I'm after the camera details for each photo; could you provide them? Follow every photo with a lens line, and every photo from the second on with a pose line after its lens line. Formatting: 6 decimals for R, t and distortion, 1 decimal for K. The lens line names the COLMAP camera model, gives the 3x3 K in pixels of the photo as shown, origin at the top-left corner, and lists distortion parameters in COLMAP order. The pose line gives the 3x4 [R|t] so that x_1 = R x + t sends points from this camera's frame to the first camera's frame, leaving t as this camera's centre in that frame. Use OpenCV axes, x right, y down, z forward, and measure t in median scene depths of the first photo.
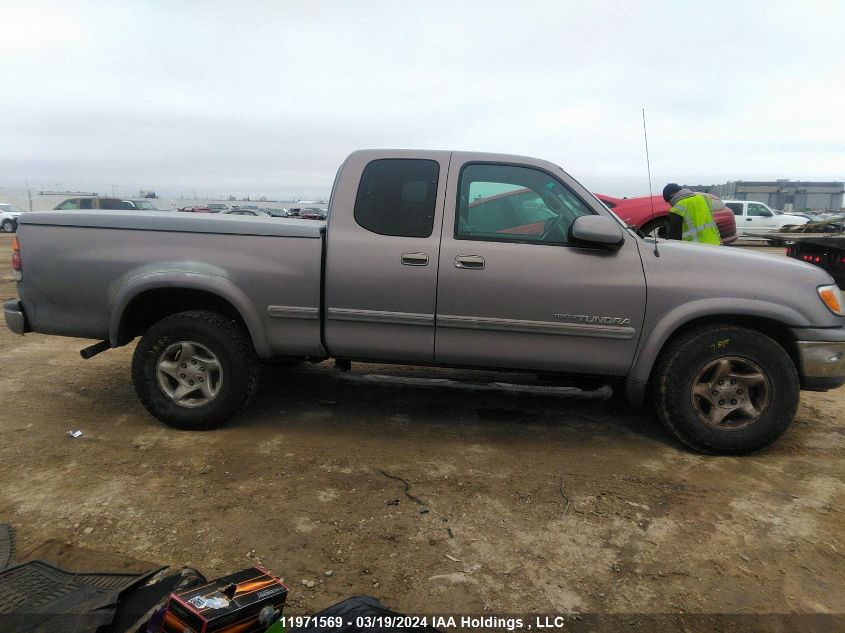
lens RADIAL K [[639.0, 0, 422.5], [0, 639.0, 316.5], [0, 0, 1]] dist [0.045024, -0.001000]
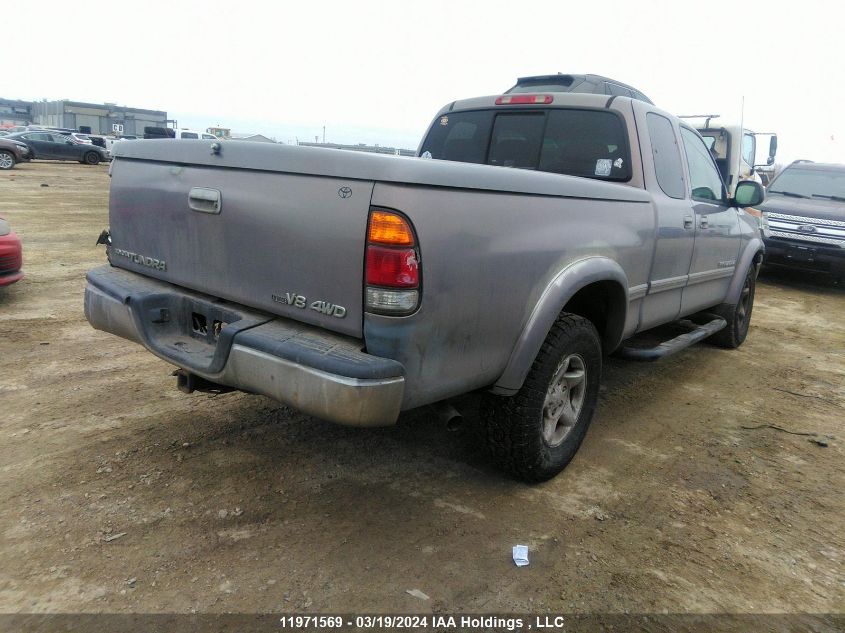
lens RADIAL K [[657.5, 0, 422.5], [0, 657.5, 316.5], [0, 0, 1]] dist [0.005411, -0.002746]
pose [[0.532692, -0.180978, 0.826732, -0.078589], [0.087610, 0.983412, 0.158826, -0.009900], [-0.841762, -0.012175, 0.539711, 0.057029]]
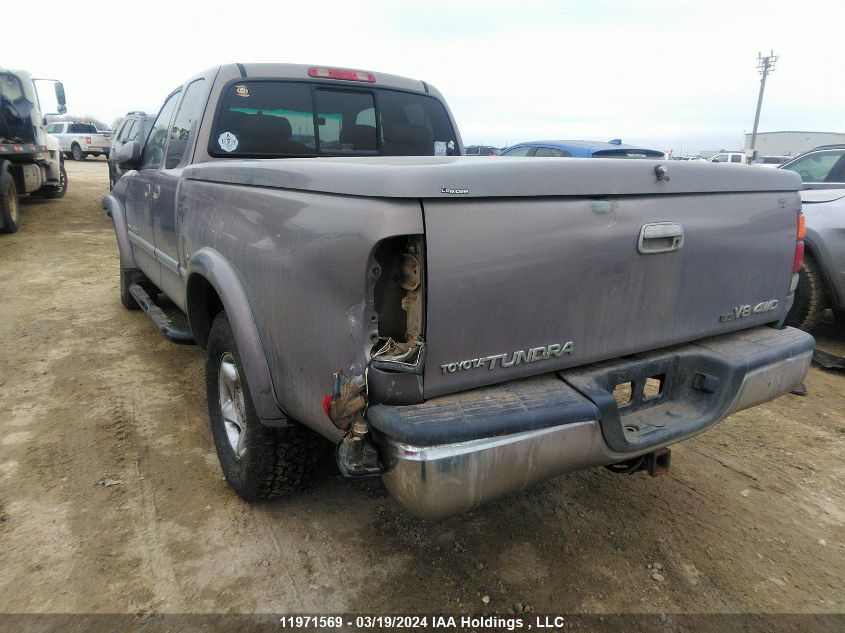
lens RADIAL K [[657.5, 0, 422.5], [0, 657.5, 316.5], [0, 0, 1]] dist [0.005411, -0.002746]
pose [[-0.676039, -0.231277, 0.699630, -0.065123], [0.066263, 0.926539, 0.370316, -0.022150], [-0.733880, 0.296708, -0.611052, 0.127174]]
